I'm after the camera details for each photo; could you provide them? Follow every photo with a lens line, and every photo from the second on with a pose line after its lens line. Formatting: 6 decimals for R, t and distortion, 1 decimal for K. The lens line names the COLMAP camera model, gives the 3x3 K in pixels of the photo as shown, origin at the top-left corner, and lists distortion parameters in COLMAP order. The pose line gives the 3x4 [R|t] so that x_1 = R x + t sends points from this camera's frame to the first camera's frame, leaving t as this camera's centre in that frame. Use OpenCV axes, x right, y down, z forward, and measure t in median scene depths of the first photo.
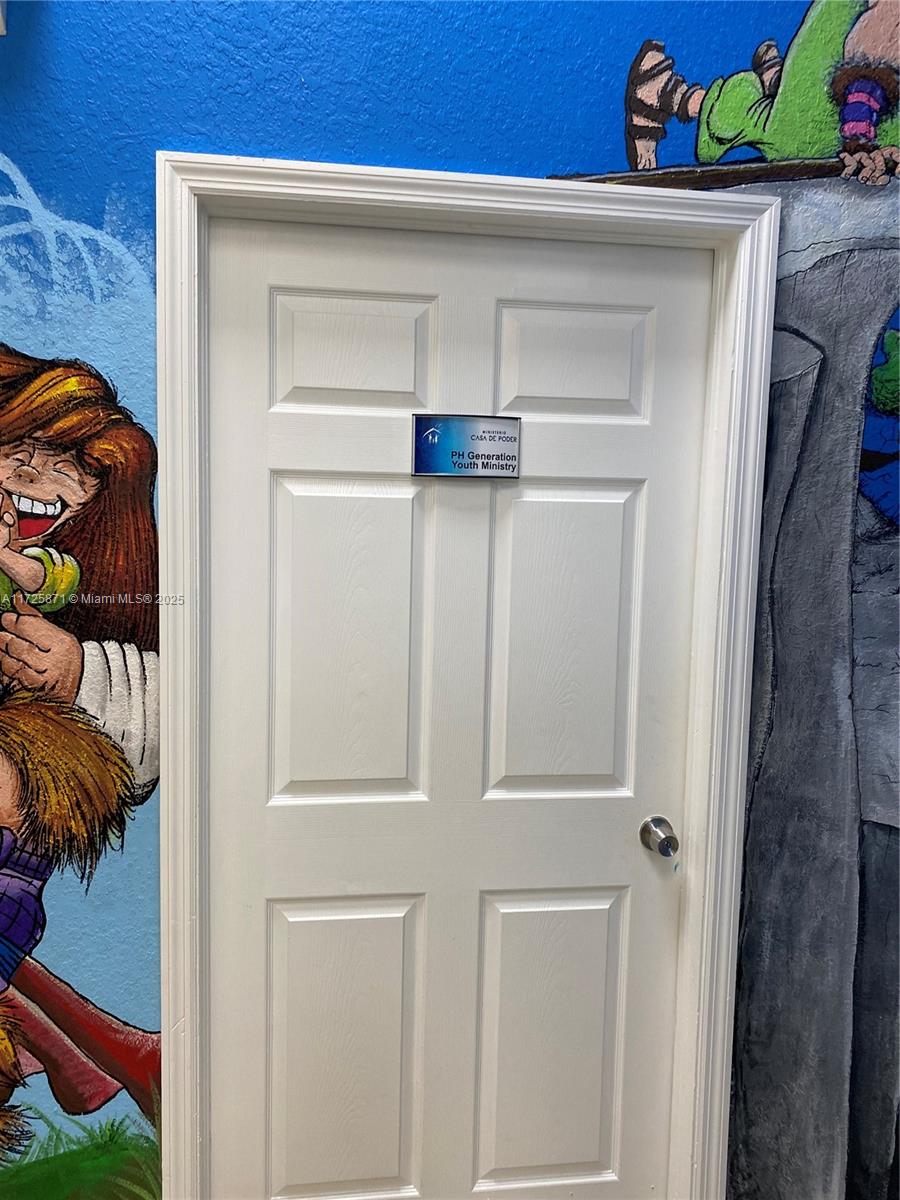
lens RADIAL K [[901.3, 0, 448.8], [0, 901.3, 599.8], [0, 0, 1]] dist [-0.005175, -0.013837]
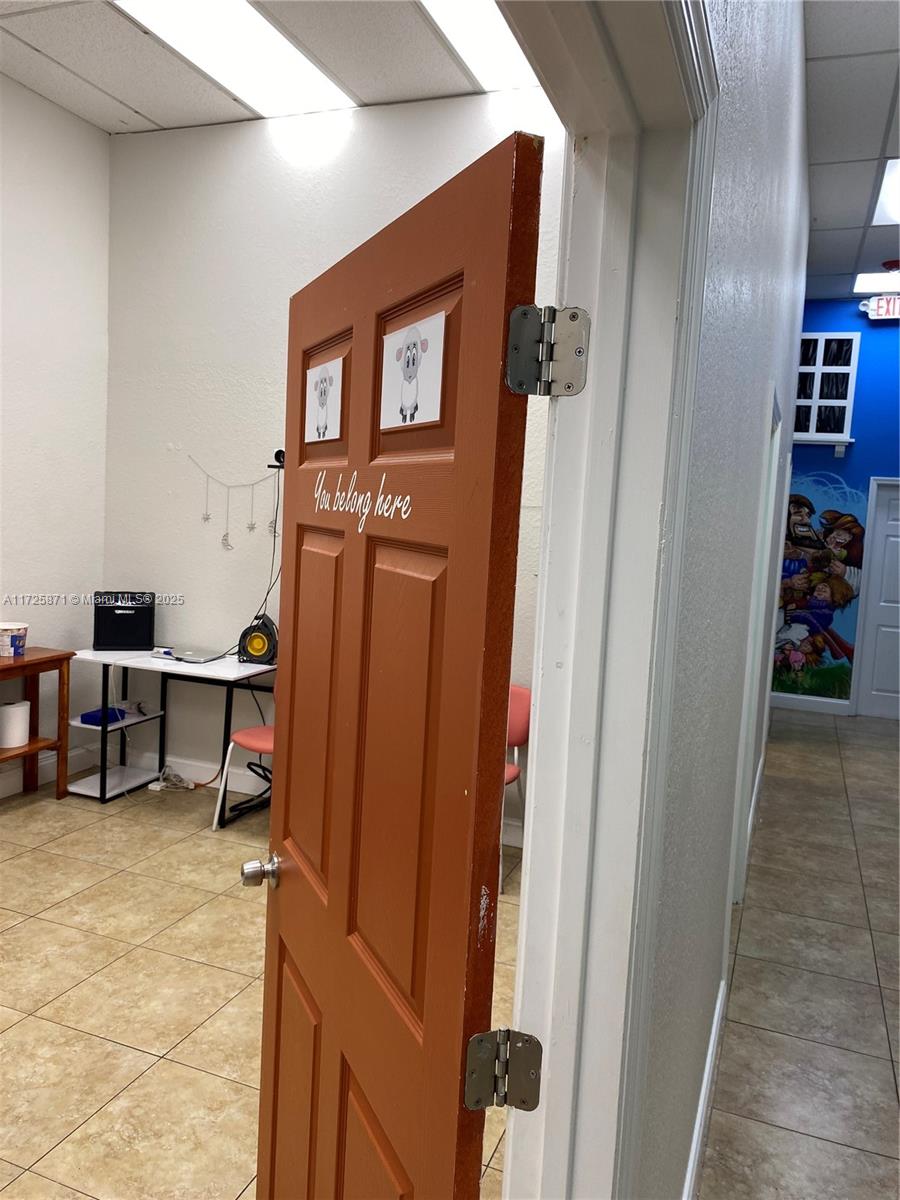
lens RADIAL K [[901.3, 0, 452.4], [0, 901.3, 569.8], [0, 0, 1]] dist [-0.005175, -0.013837]
pose [[0.873536, 0.061325, -0.482881, 0.123636], [-0.089350, 0.995377, -0.035224, 0.453903], [0.478489, 0.073915, 0.874977, -4.664062]]
